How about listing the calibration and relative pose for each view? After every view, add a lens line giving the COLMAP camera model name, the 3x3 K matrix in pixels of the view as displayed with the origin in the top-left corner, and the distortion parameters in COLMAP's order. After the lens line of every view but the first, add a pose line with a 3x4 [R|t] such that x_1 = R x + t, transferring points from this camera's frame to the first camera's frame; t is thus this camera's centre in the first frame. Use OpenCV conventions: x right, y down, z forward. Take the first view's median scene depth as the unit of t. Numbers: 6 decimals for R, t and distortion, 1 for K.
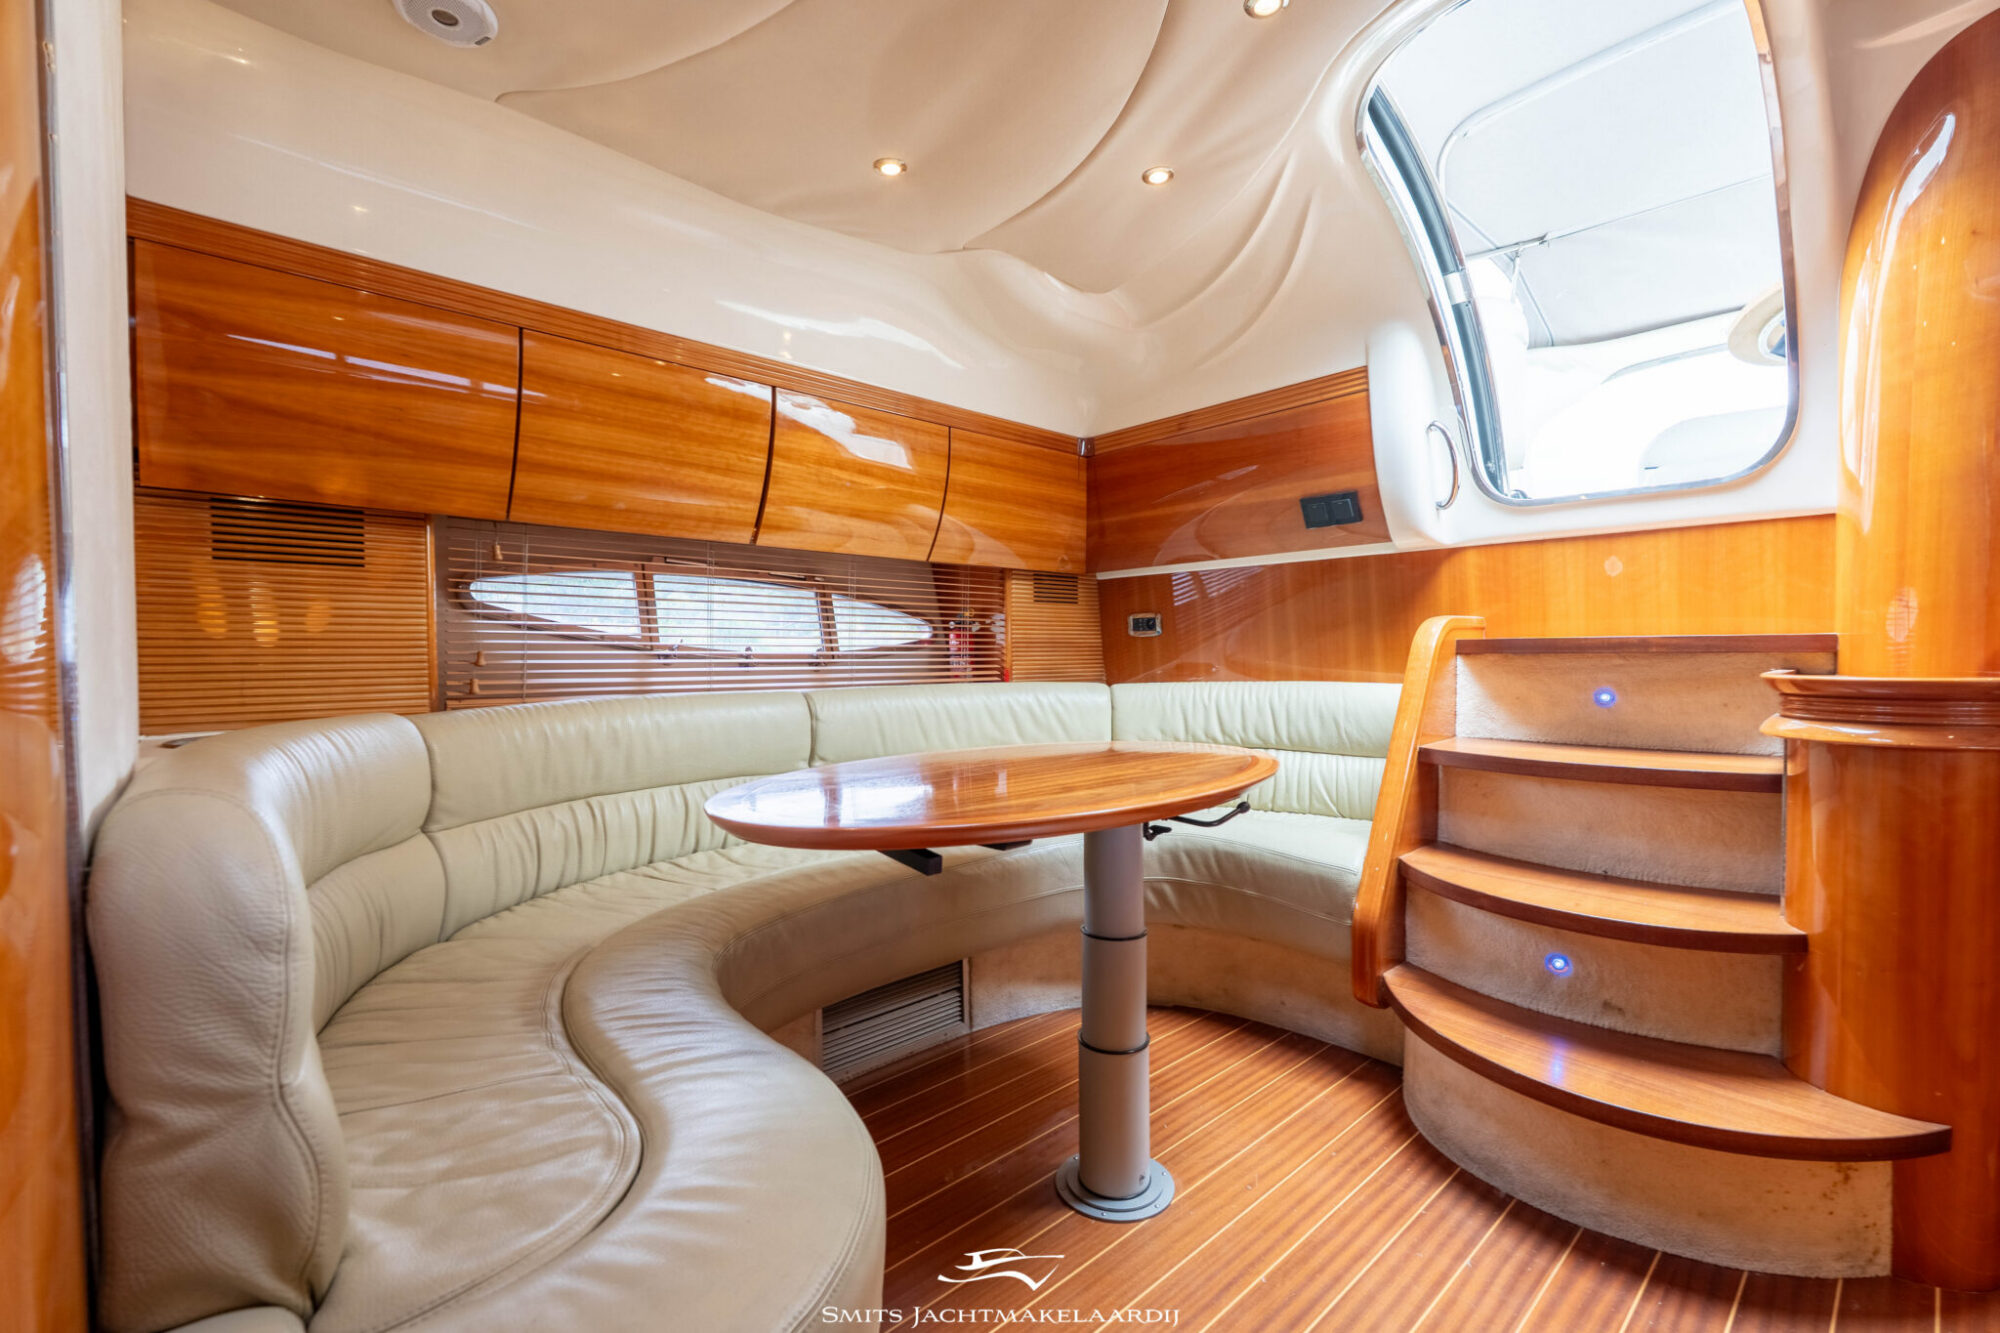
lens RADIAL K [[876.6, 0, 1002.0], [0, 876.6, 670.9], [0, 0, 1]] dist [-0.002438, -0.000395]
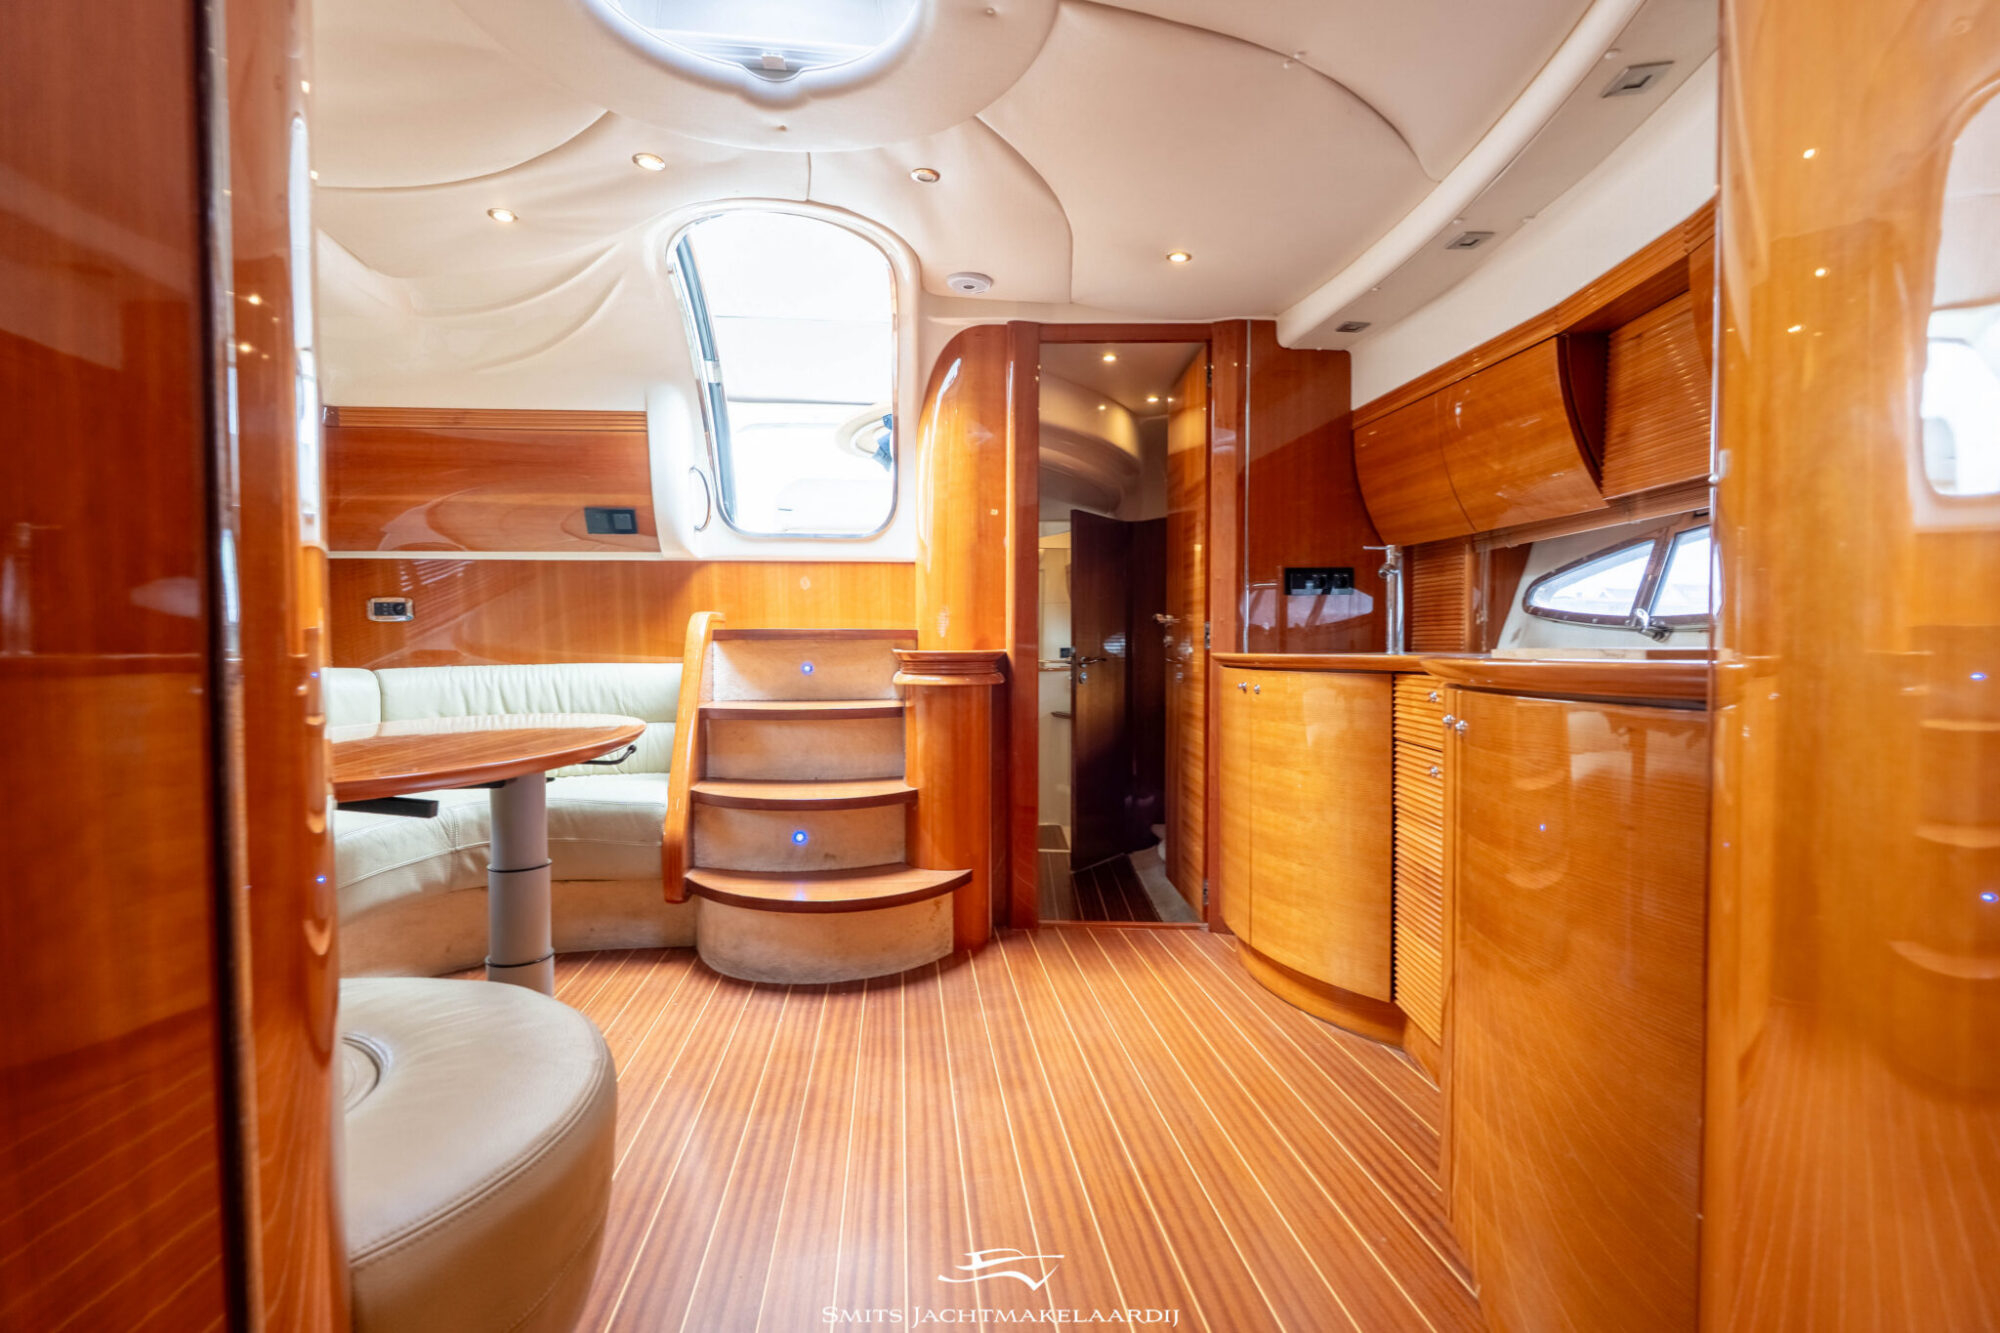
lens RADIAL K [[878.7, 0, 999.9], [0, 878.7, 667.1], [0, 0, 1]] dist [-0.002649, 0.000087]
pose [[0.592931, -0.014446, 0.805124, -0.370177], [0.013686, 0.999875, 0.007862, 0.021443], [-0.805137, 0.006357, 0.593055, -0.196637]]
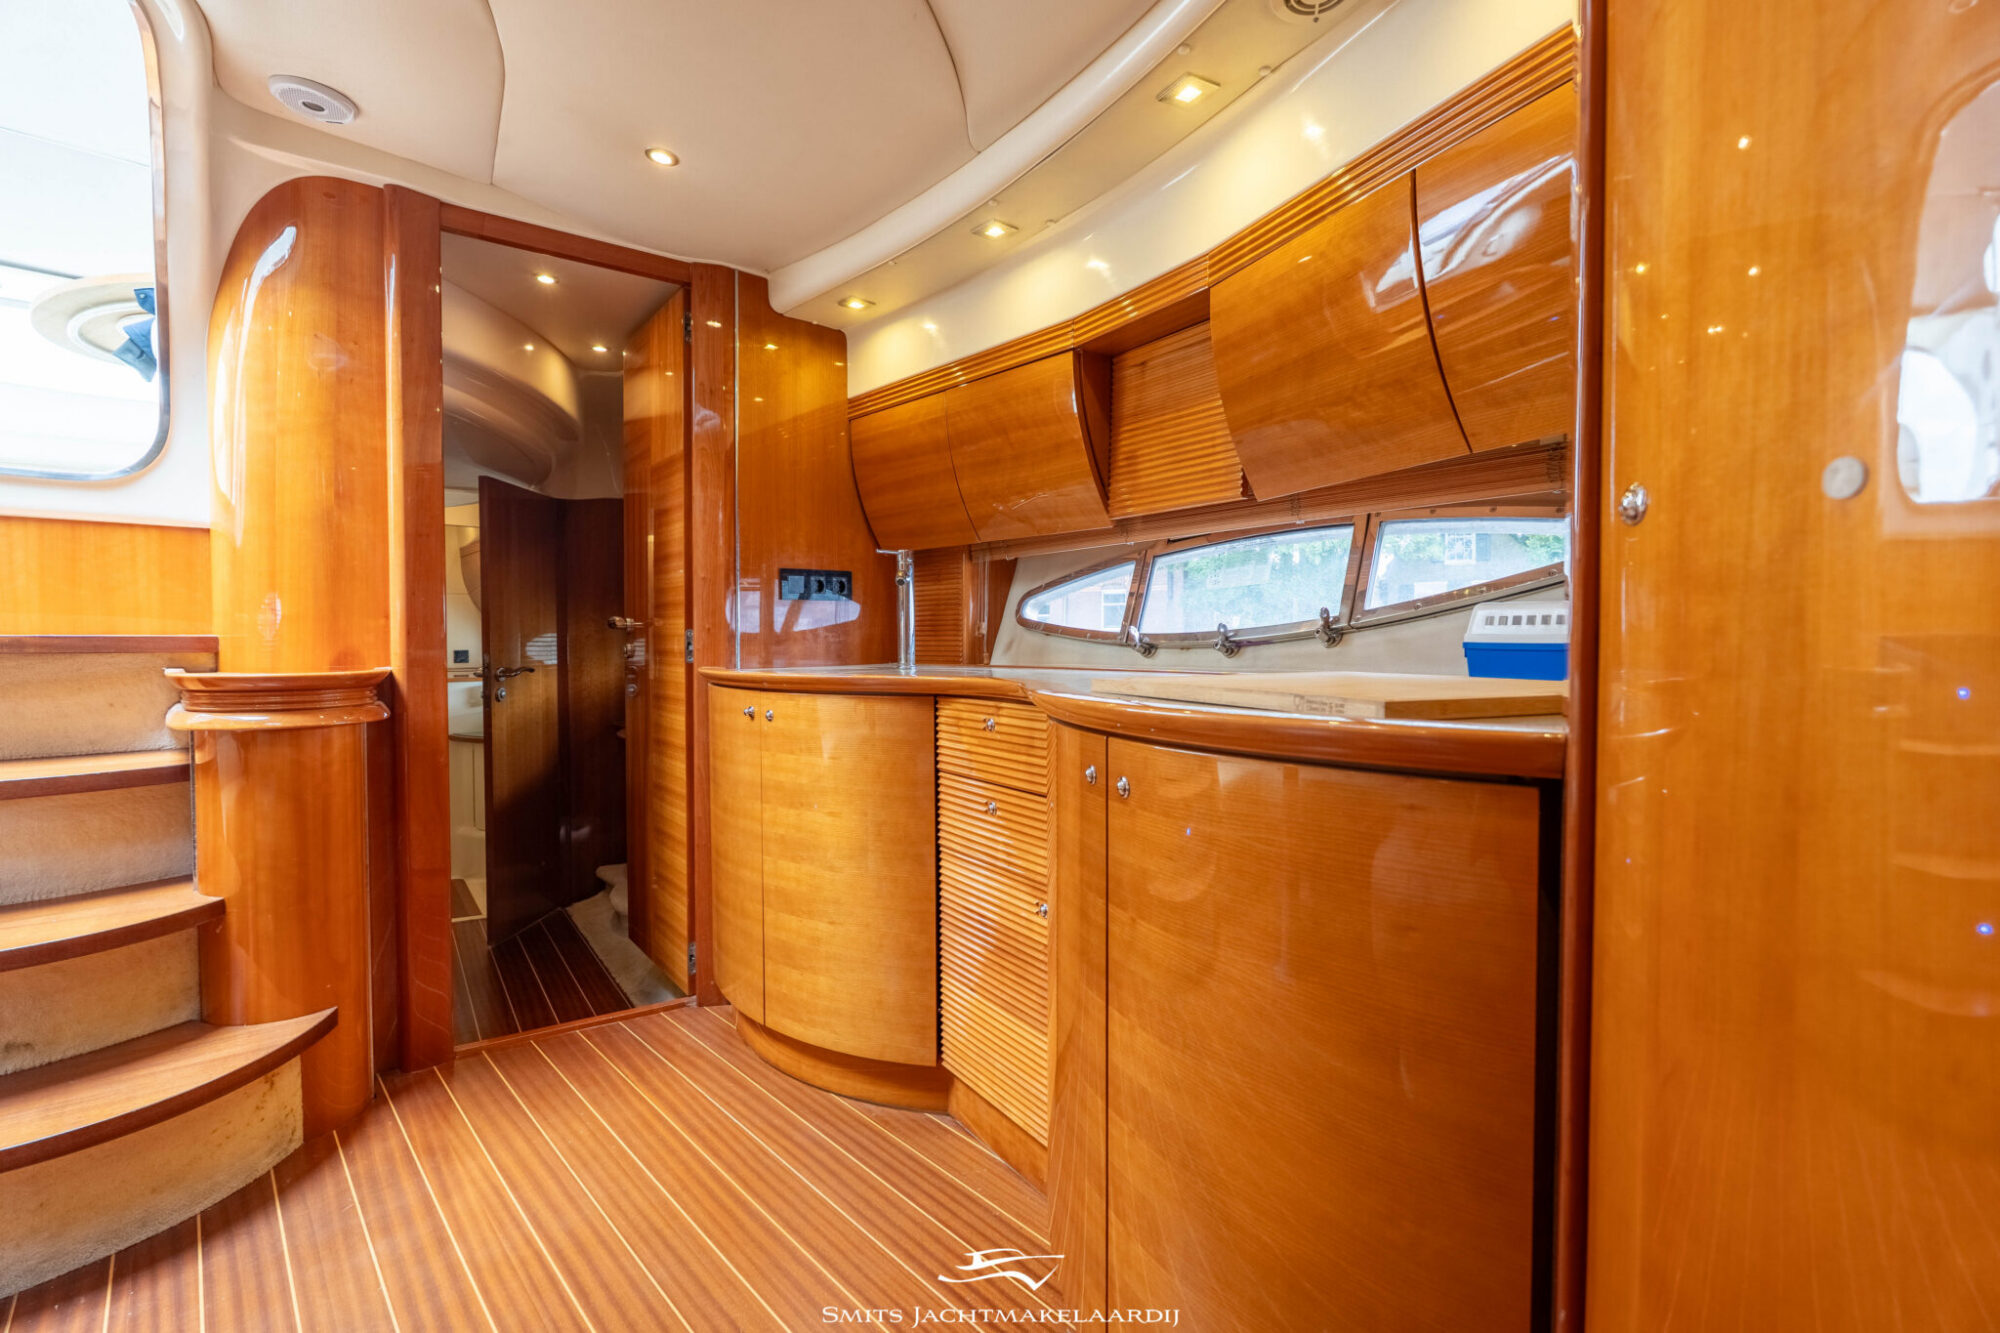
lens RADIAL K [[878.7, 0, 999.9], [0, 878.7, 667.1], [0, 0, 1]] dist [-0.002649, 0.000087]
pose [[-0.002395, -0.024002, 0.999709, -0.174658], [0.019530, 0.999520, 0.024044, -0.008298], [-0.999806, 0.019582, -0.001925, -0.018563]]
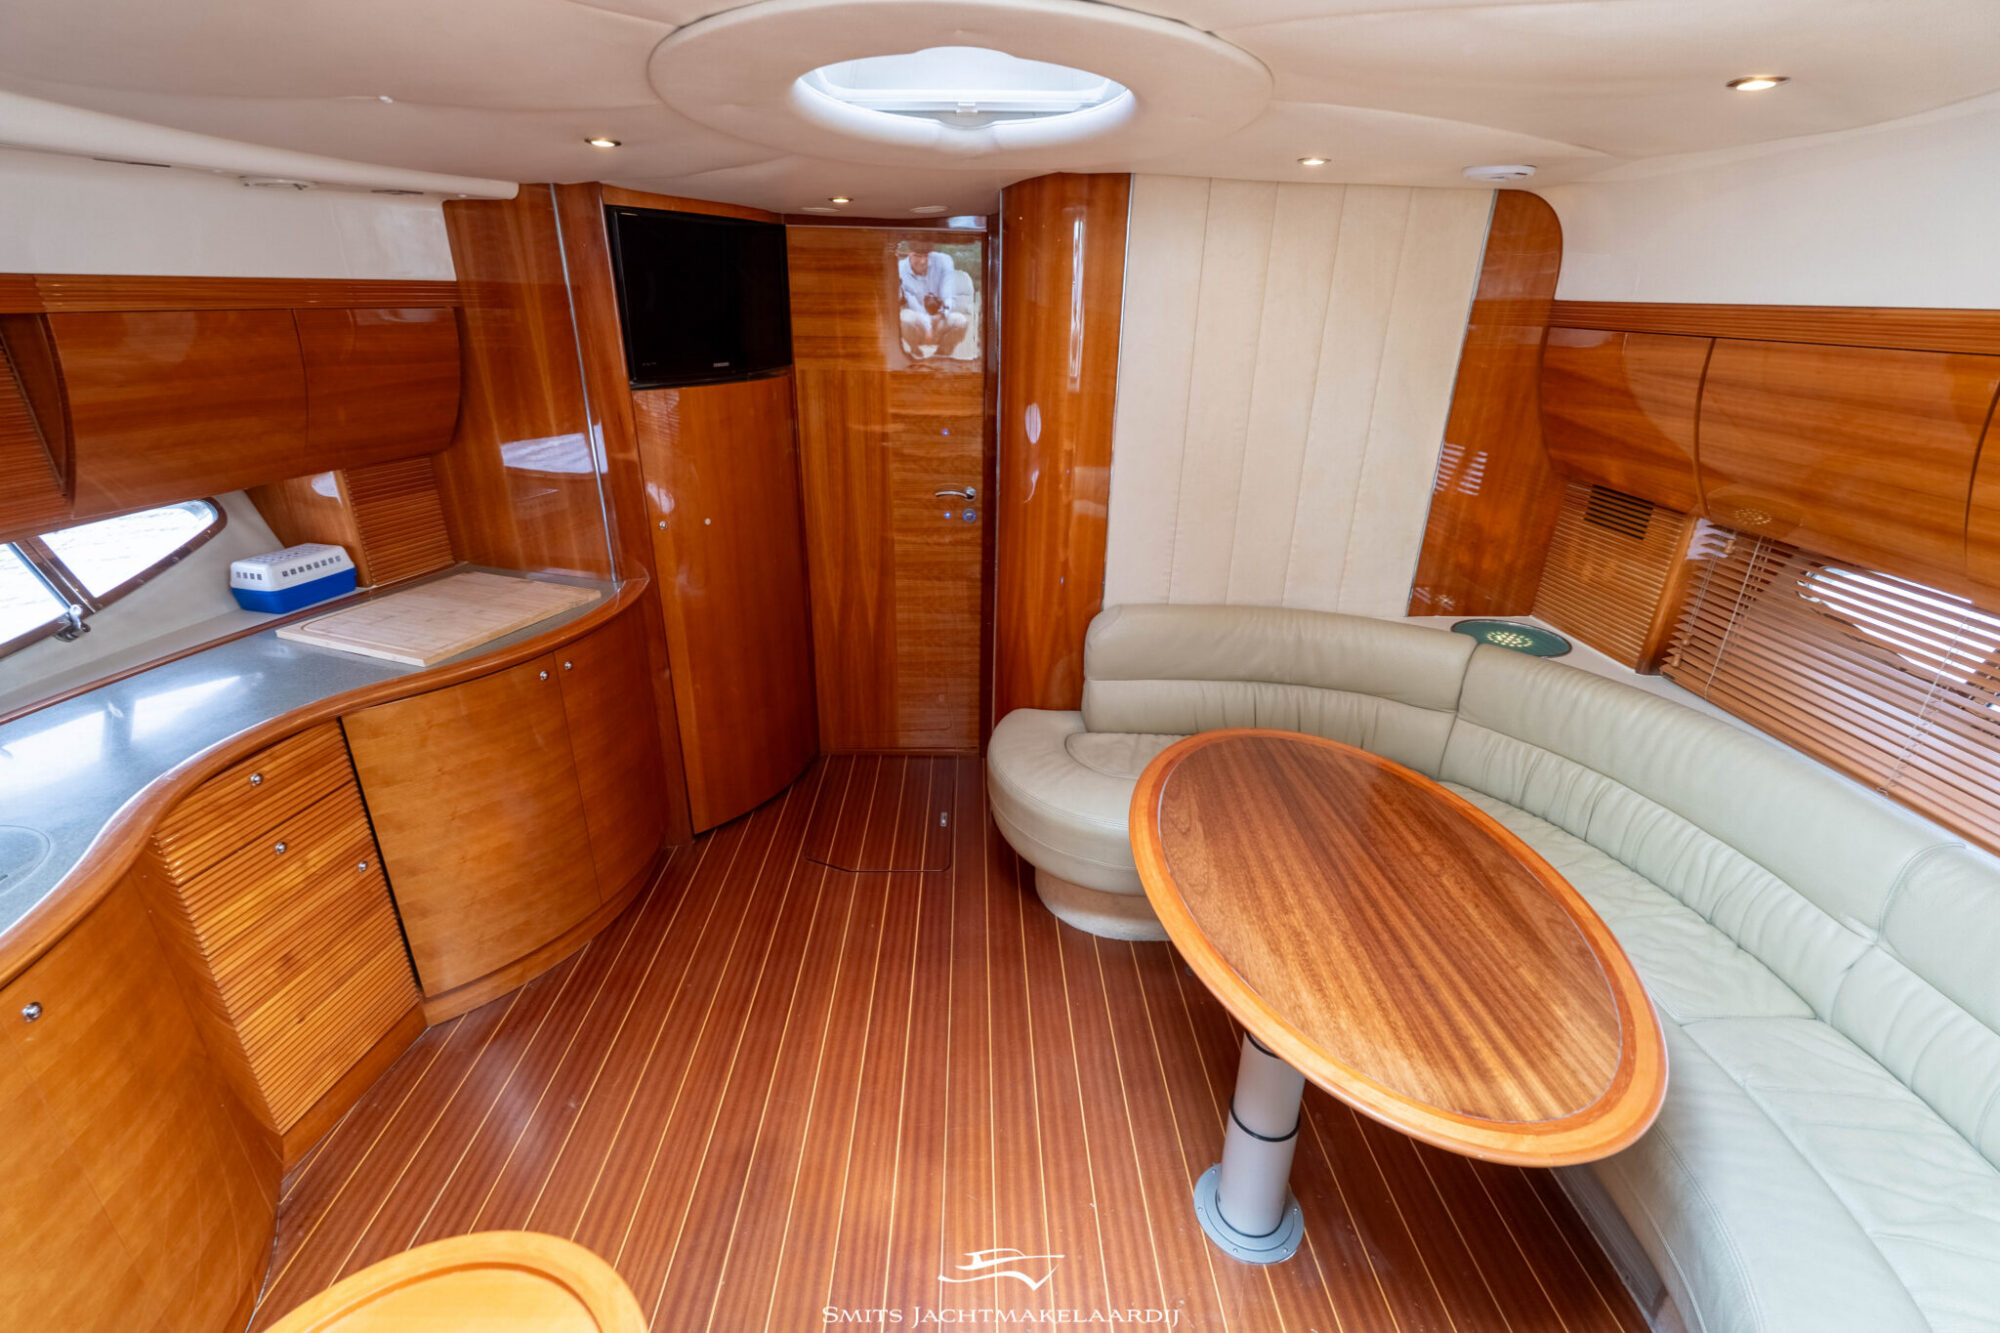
lens RADIAL K [[885.7, 0, 1001.4], [0, 885.7, 668.4], [0, 0, 1]] dist [-0.001274, -0.000222]
pose [[-0.655757, 0.286337, -0.698565, 0.779893], [-0.027851, 0.915482, 0.401394, -0.410815], [0.754458, 0.282673, -0.592359, 1.044811]]
